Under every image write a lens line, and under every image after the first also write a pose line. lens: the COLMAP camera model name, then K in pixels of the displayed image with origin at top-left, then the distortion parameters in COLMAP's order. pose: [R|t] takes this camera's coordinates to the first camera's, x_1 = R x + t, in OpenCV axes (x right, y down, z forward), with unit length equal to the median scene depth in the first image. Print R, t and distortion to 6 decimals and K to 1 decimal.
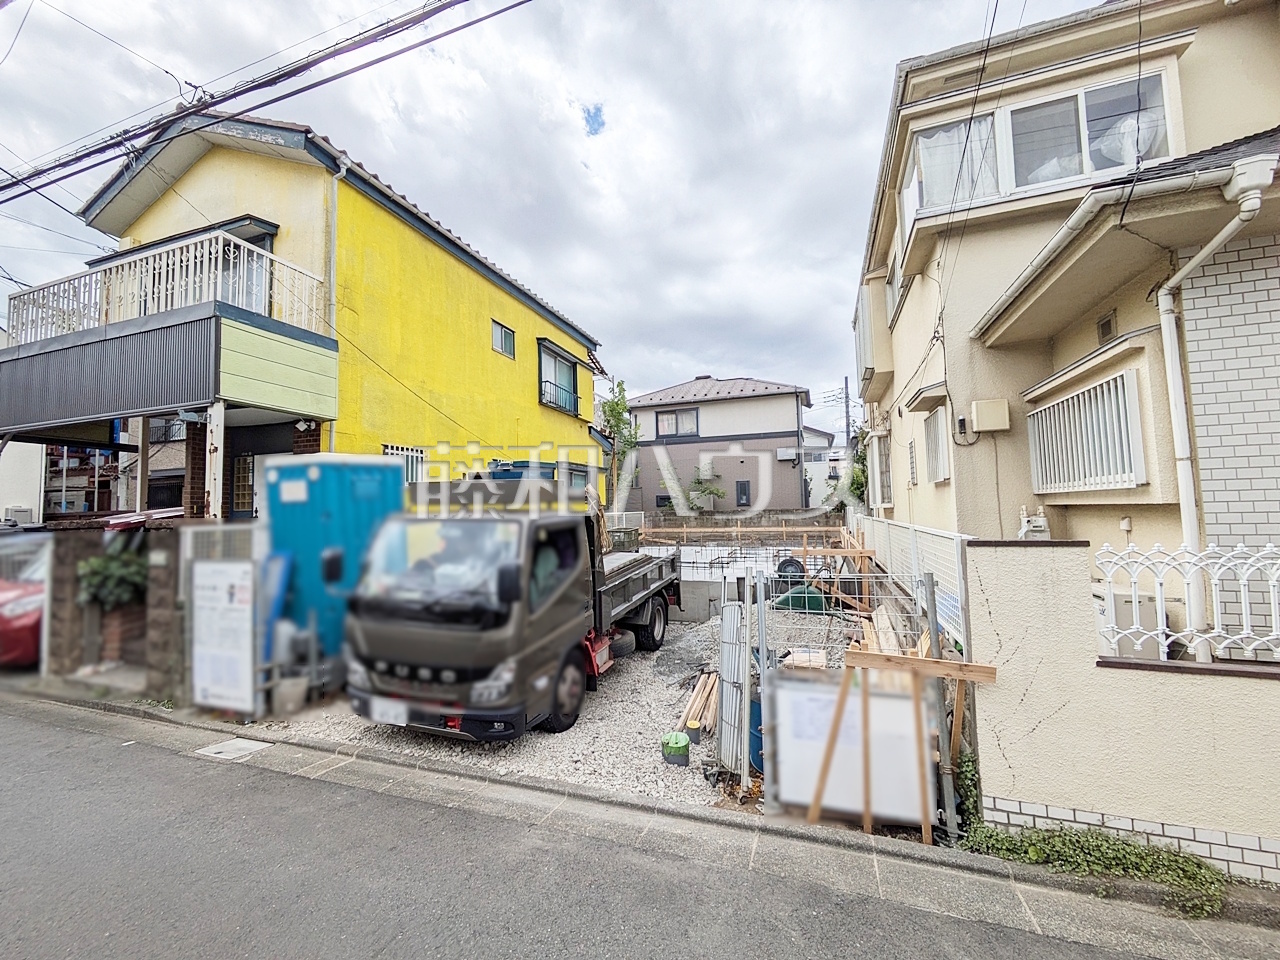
lens RADIAL K [[502.6, 0, 641.8], [0, 502.6, 482.4], [0, 0, 1]] dist [0.000967, 0.000220]
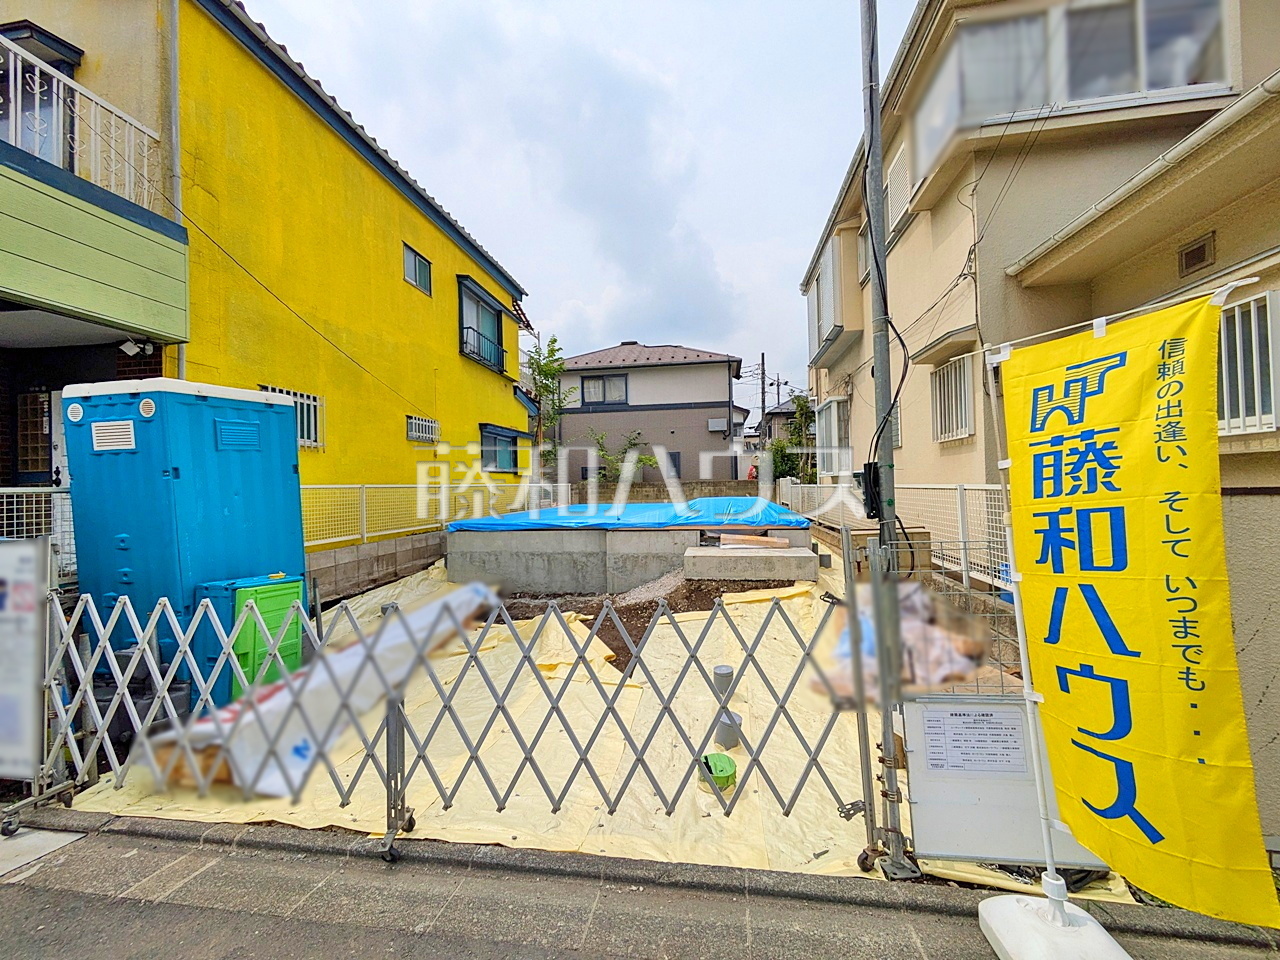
lens RADIAL K [[505.0, 0, 640.0], [0, 505.0, 480.0], [0, 0, 1]] dist [0.000593, 0.000425]
pose [[0.982930, 0.002359, 0.183965, -0.090202], [-0.009992, 0.999126, 0.040578, 0.027079], [-0.183709, -0.041723, 0.982095, 0.142627]]
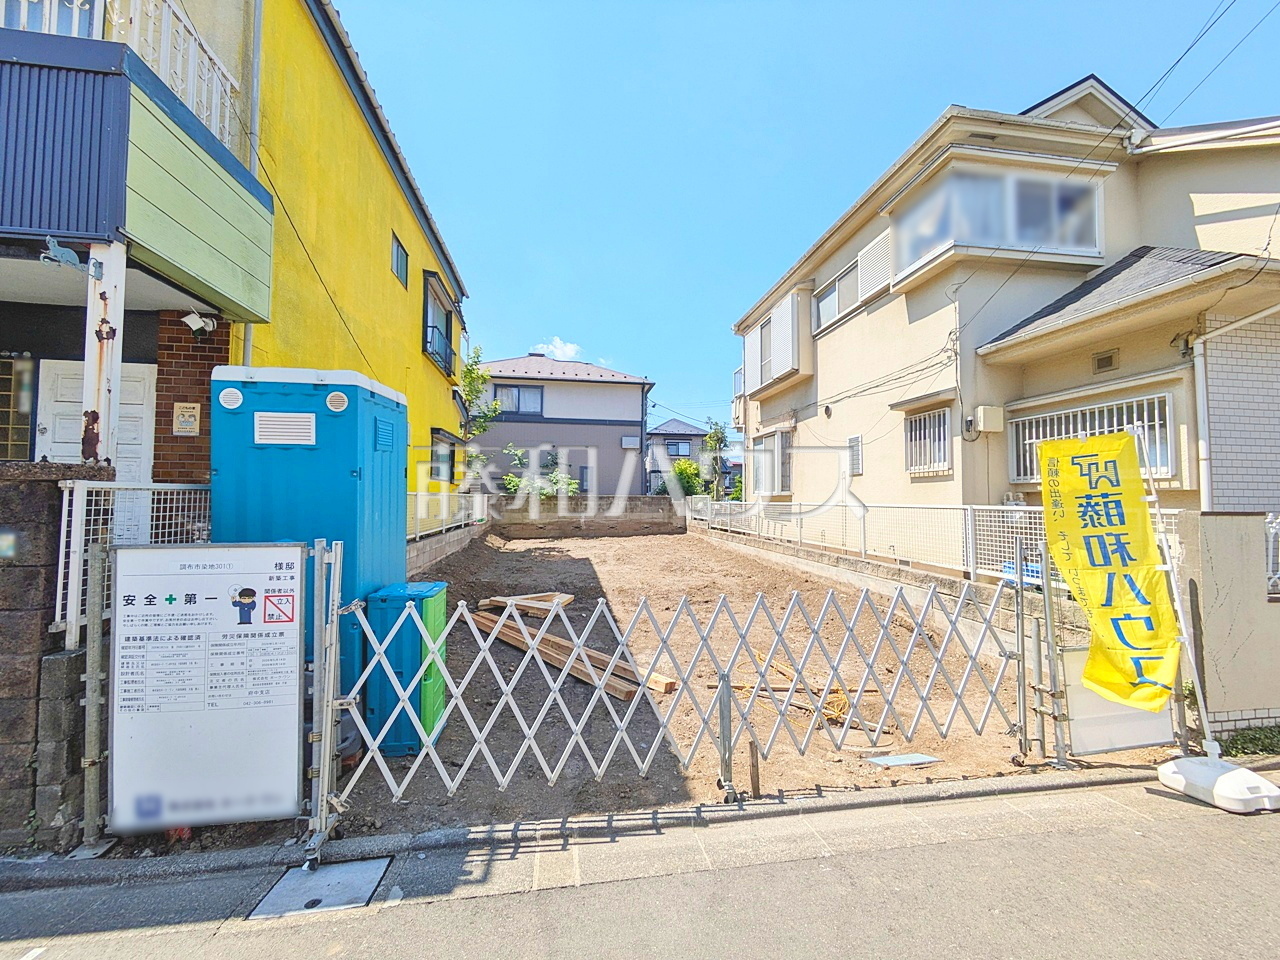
lens RADIAL K [[505.8, 0, 642.7], [0, 505.8, 479.0], [0, 0, 1]] dist [0.001469, -0.000049]
pose [[0.880595, 0.045567, 0.471674, -0.387093], [-0.051880, 0.998653, 0.000381, 0.035119], [-0.471022, -0.024806, 0.881773, 0.180440]]
